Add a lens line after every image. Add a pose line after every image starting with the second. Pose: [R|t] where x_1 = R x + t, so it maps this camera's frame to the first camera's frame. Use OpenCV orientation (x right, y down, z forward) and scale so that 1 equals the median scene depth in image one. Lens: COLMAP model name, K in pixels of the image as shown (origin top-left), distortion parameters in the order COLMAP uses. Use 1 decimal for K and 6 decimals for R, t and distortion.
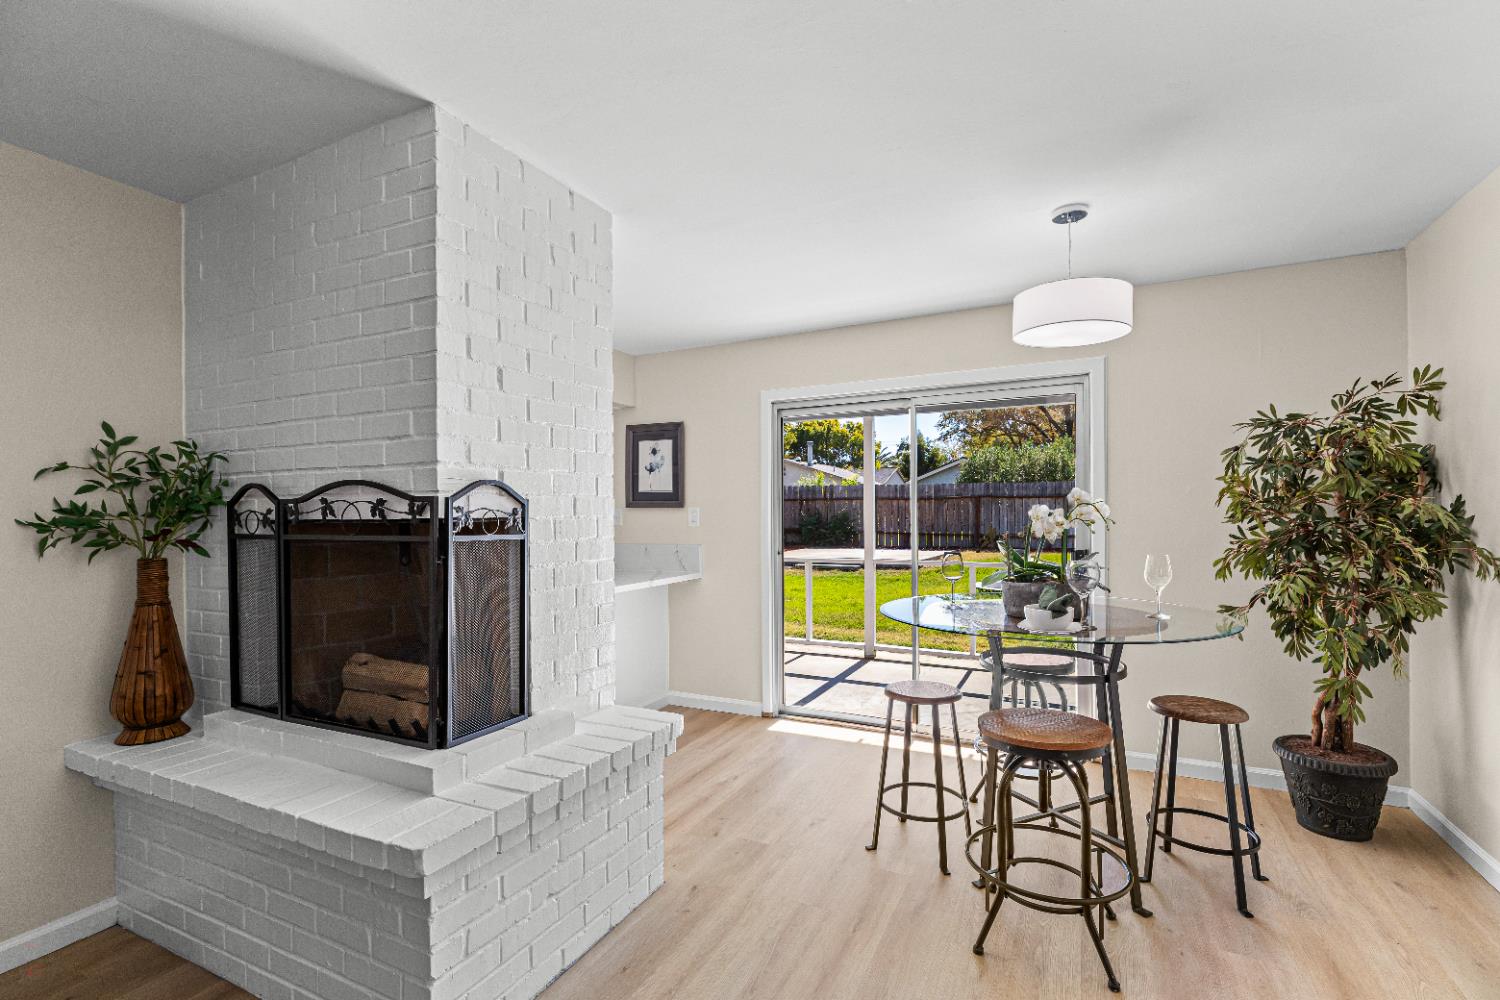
lens RADIAL K [[682.1, 0, 748.0], [0, 682.1, 504.6], [0, 0, 1]] dist [0.000562, 0.000510]
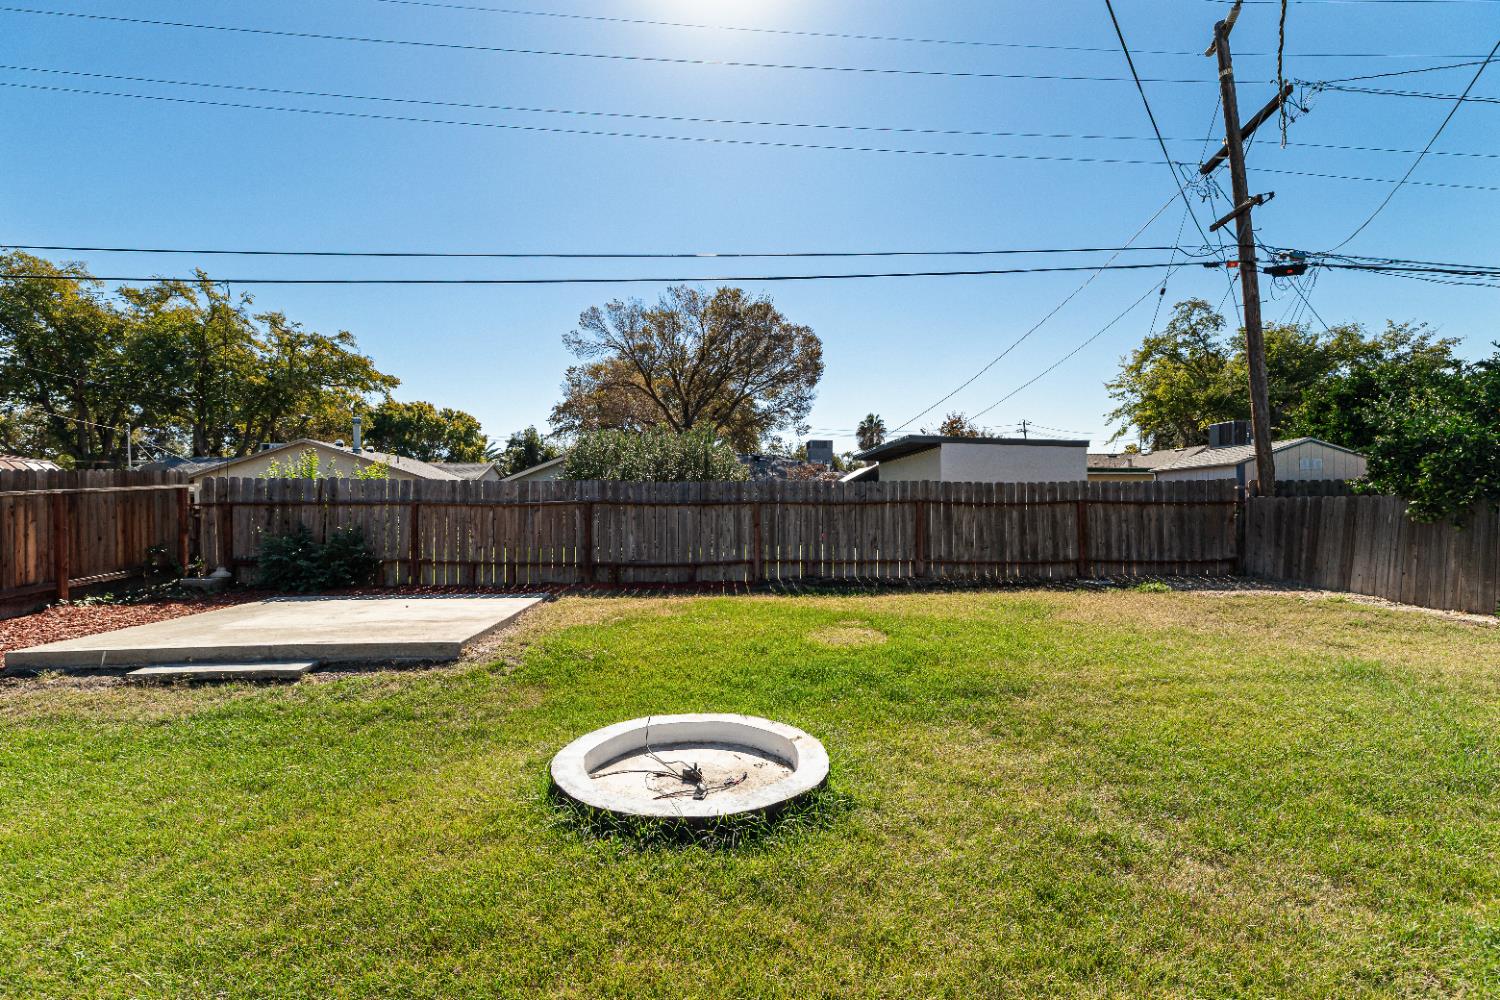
lens RADIAL K [[682.1, 0, 748.0], [0, 682.1, 504.6], [0, 0, 1]] dist [0.000562, 0.000510]
pose [[0.854877, 0.008708, 0.518758, 0.115251], [-0.007006, 0.999962, -0.005240, -0.006263], [-0.518784, 0.000845, 0.854905, 0.326871]]
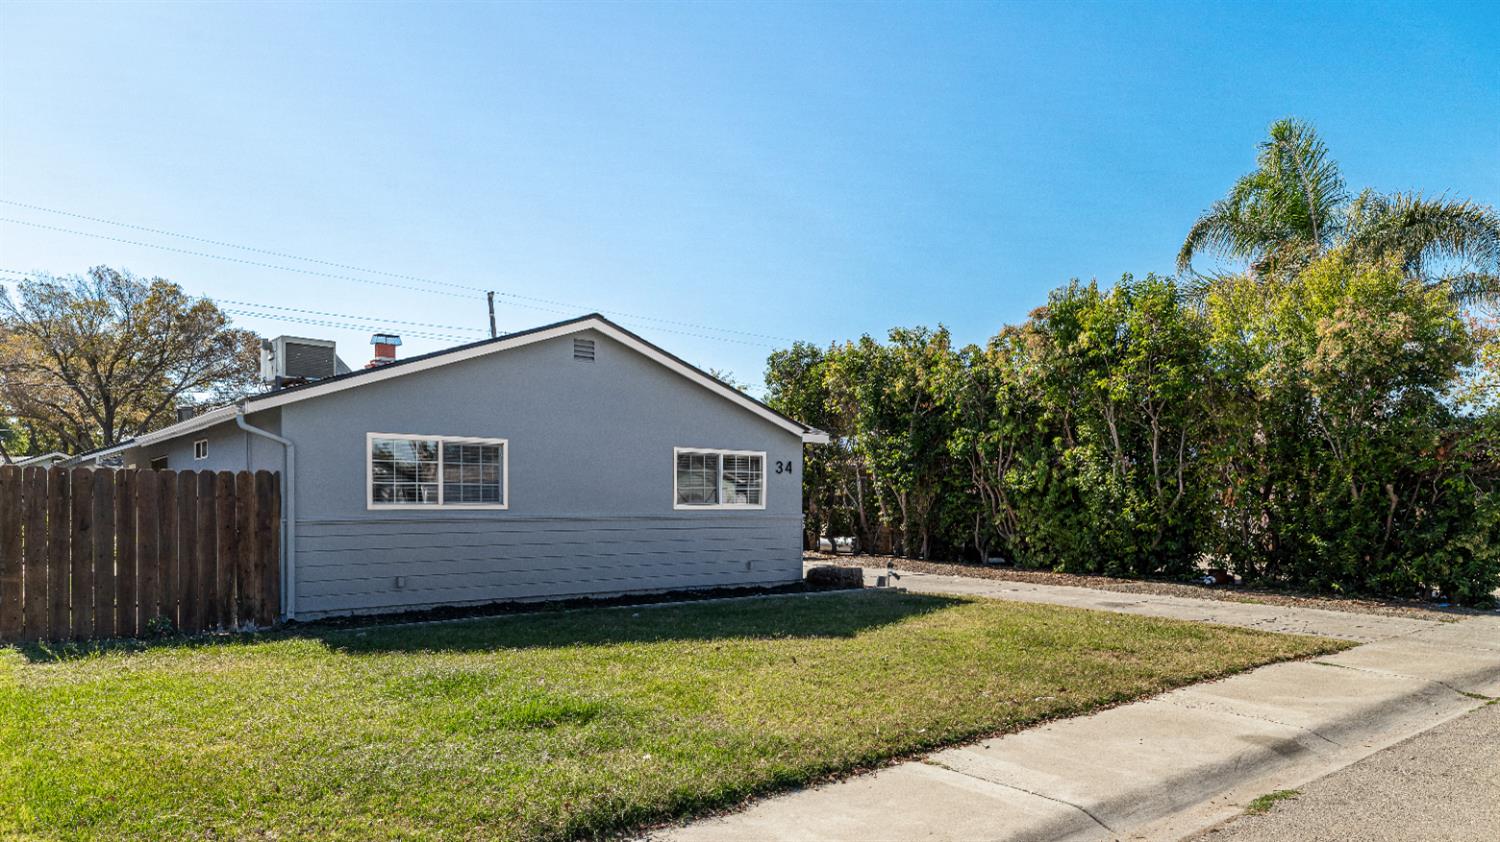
lens RADIAL K [[969.6, 0, 742.9], [0, 969.6, 514.5], [0, 0, 1]] dist [0.000409, 0.000977]
pose [[0.401862, 0.001005, 0.915700, -0.795839], [-0.011897, 0.999921, 0.004124, 0.006272], [-0.915623, -0.012552, 0.401842, -0.612874]]
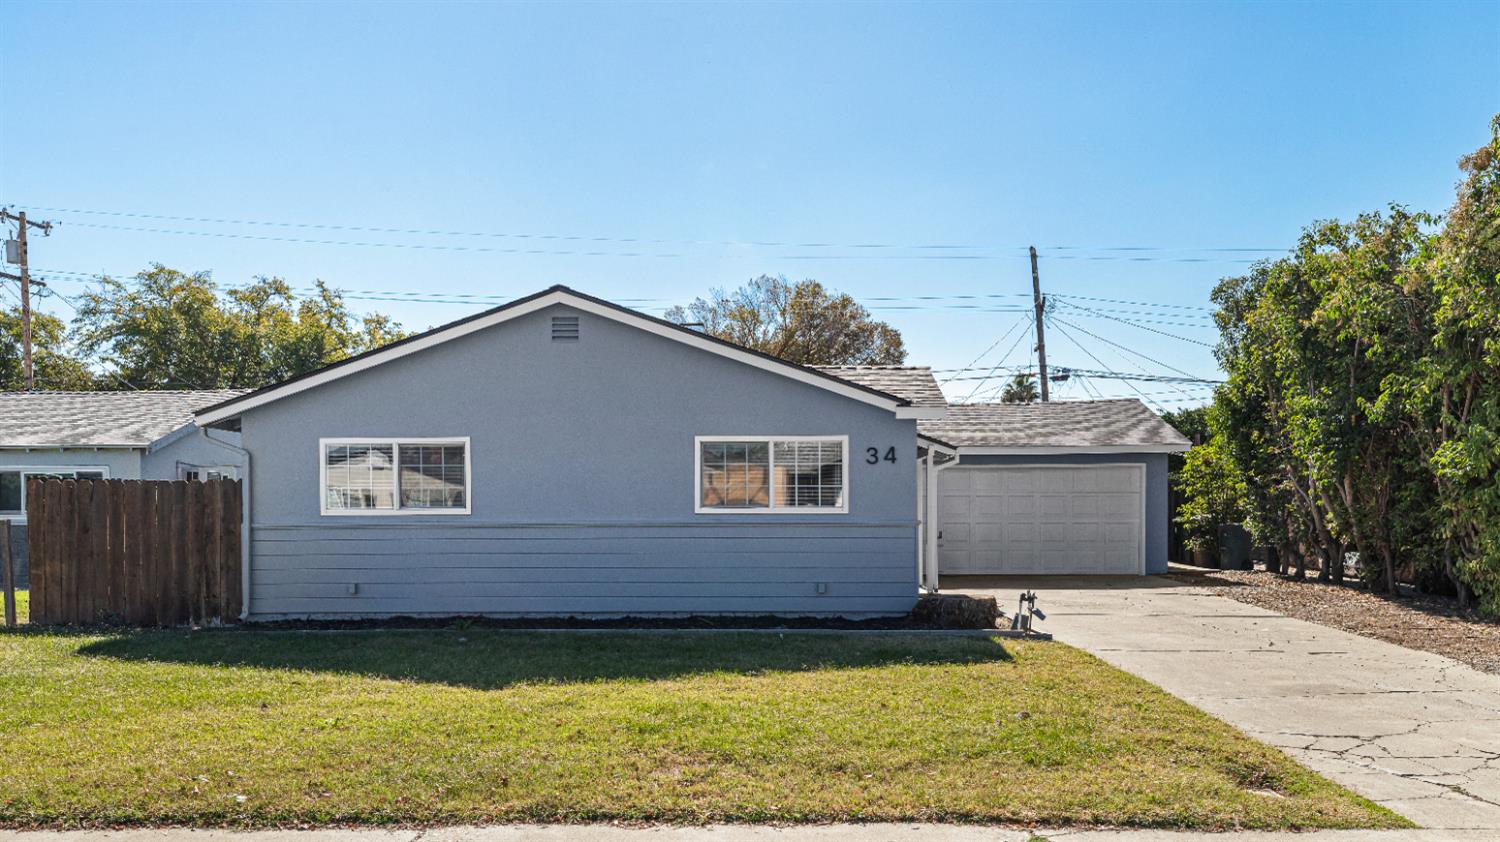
lens RADIAL K [[1138.3, 0, 755.9], [0, 1138.3, 513.8], [0, 0, 1]] dist [0.000502, -0.000964]
pose [[0.905996, 0.001530, 0.423283, -0.443455], [-0.007030, 0.999910, 0.011433, -0.001265], [-0.423228, -0.013334, 0.905925, -0.878595]]
